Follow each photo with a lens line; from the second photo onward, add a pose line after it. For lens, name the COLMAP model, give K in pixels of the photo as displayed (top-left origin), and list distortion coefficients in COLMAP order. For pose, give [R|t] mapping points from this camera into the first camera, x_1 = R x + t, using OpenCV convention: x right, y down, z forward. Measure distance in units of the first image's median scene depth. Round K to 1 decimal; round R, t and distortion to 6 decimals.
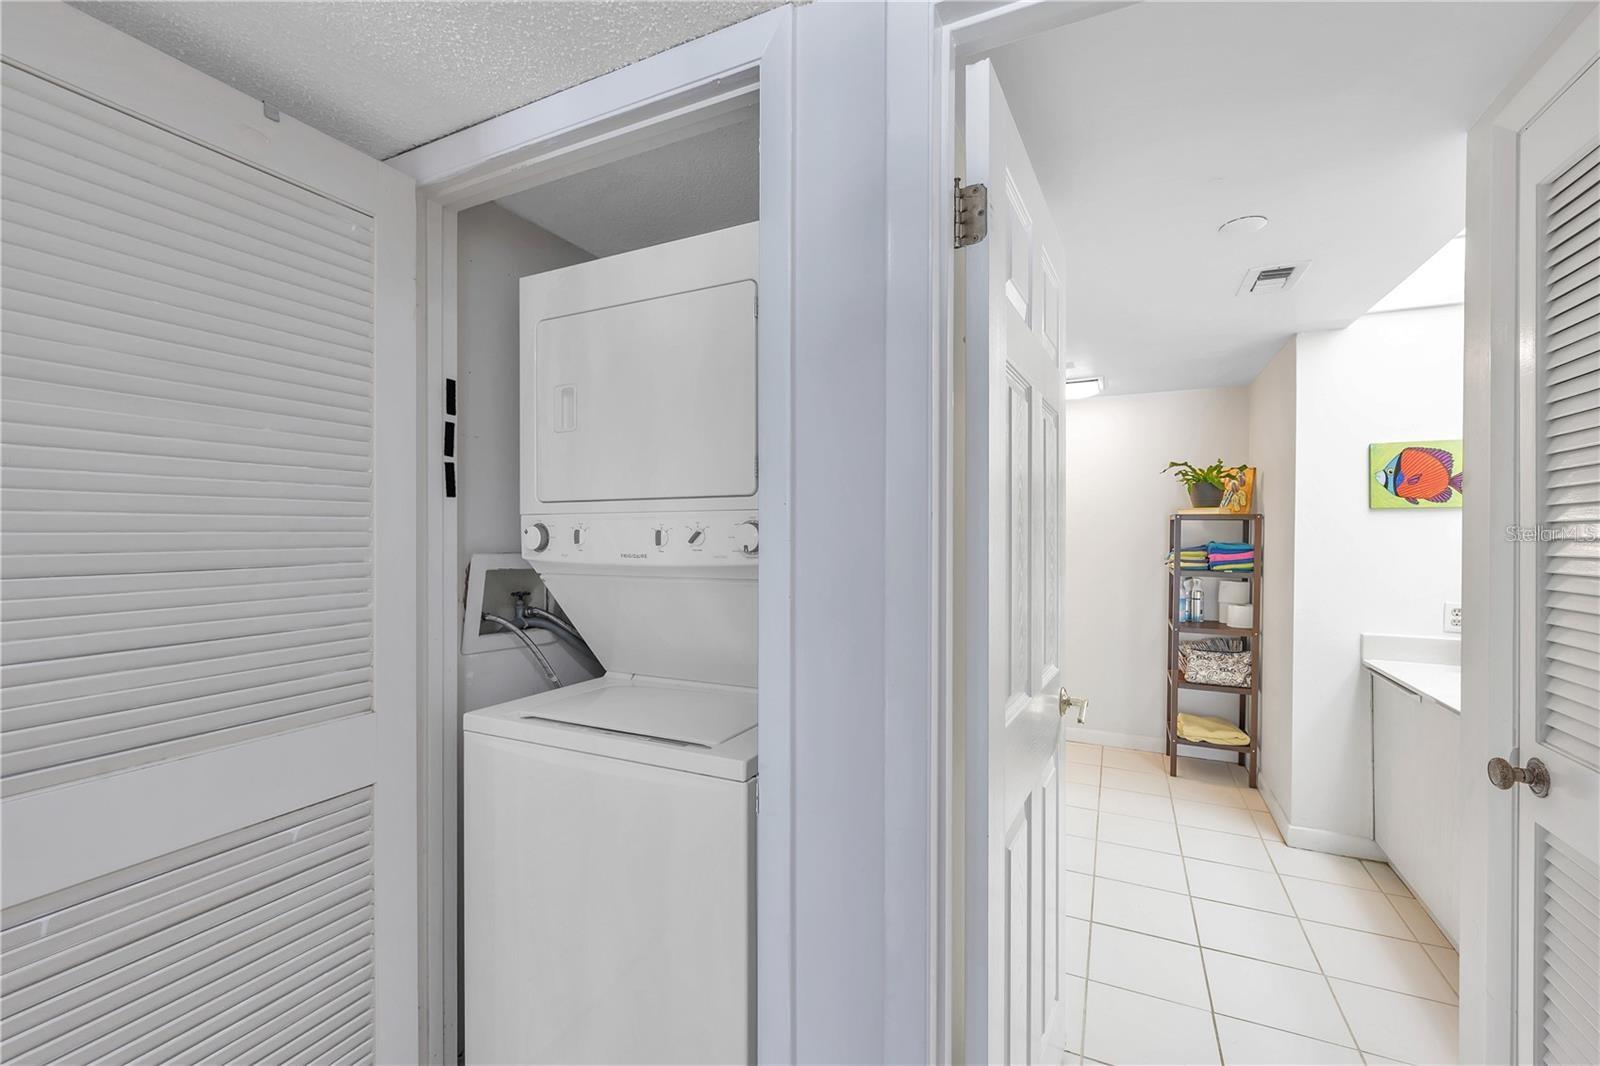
lens RADIAL K [[658.2, 0, 797.8], [0, 658.2, 538.9], [0, 0, 1]] dist [-0.001002, -0.000012]
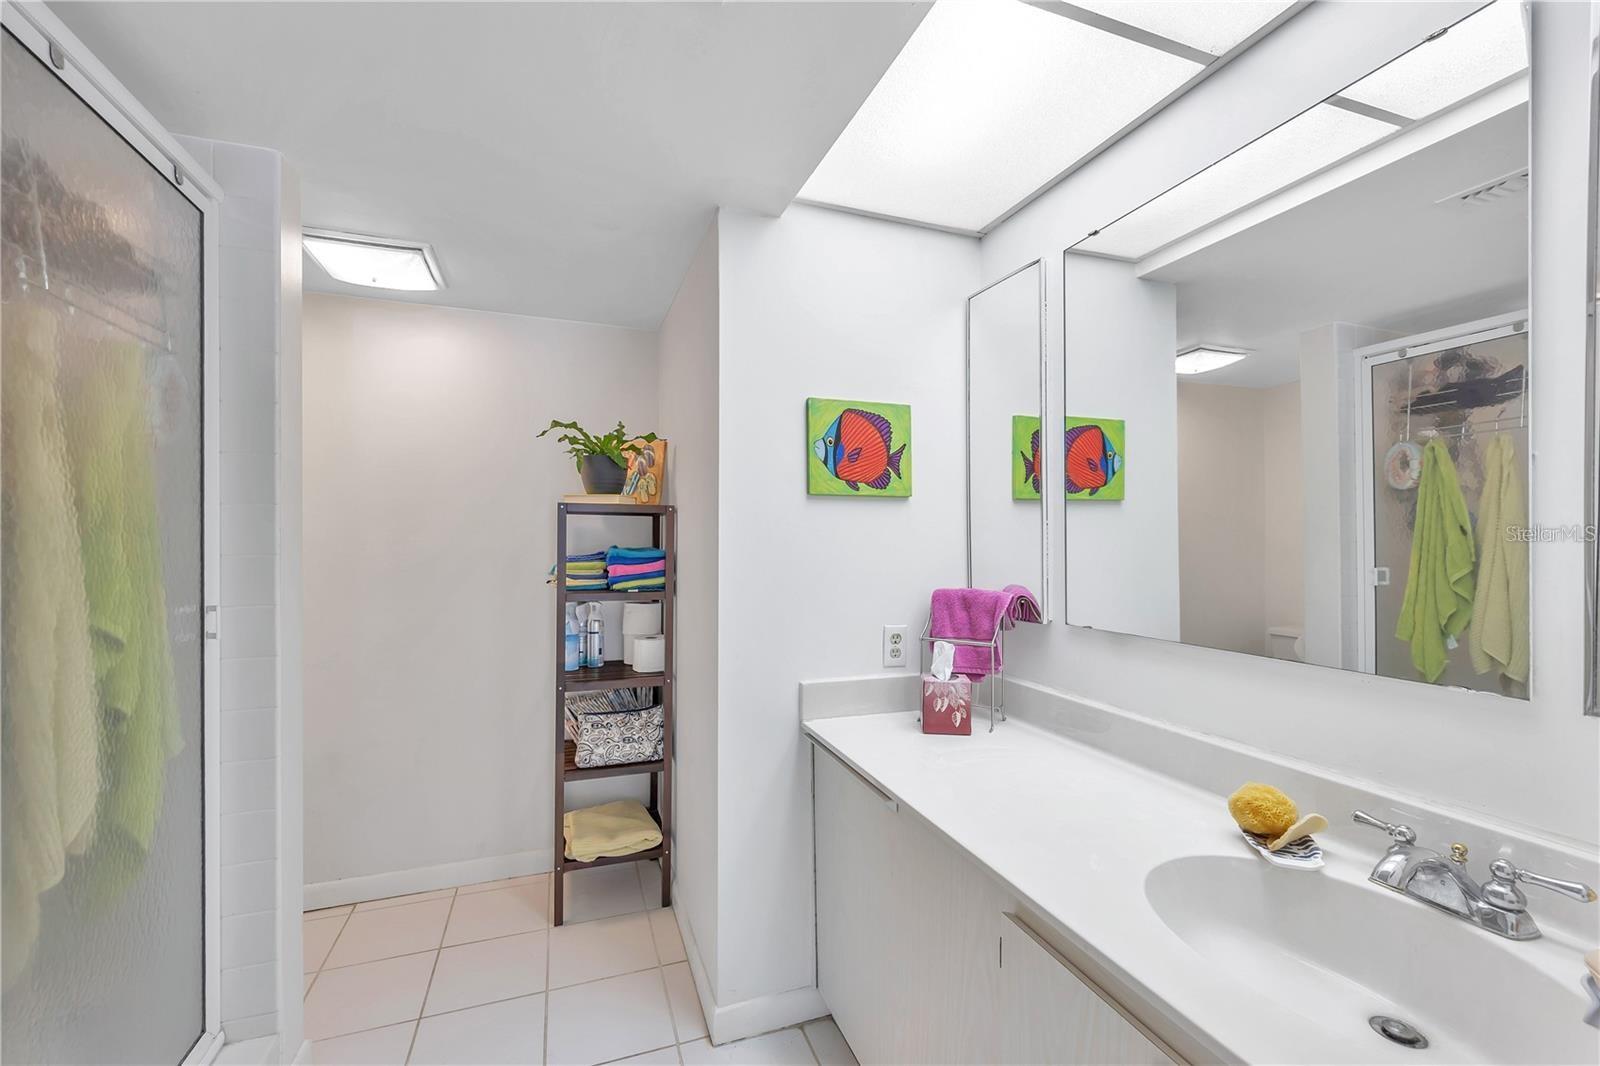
lens RADIAL K [[658.2, 0, 797.2], [0, 658.2, 538.4], [0, 0, 1]] dist [-0.001002, -0.000012]
pose [[0.699398, -0.002080, 0.714730, 0.293501], [0.008570, 0.999948, -0.005476, 0.001250], [-0.714681, 0.009954, 0.699379, 0.413226]]
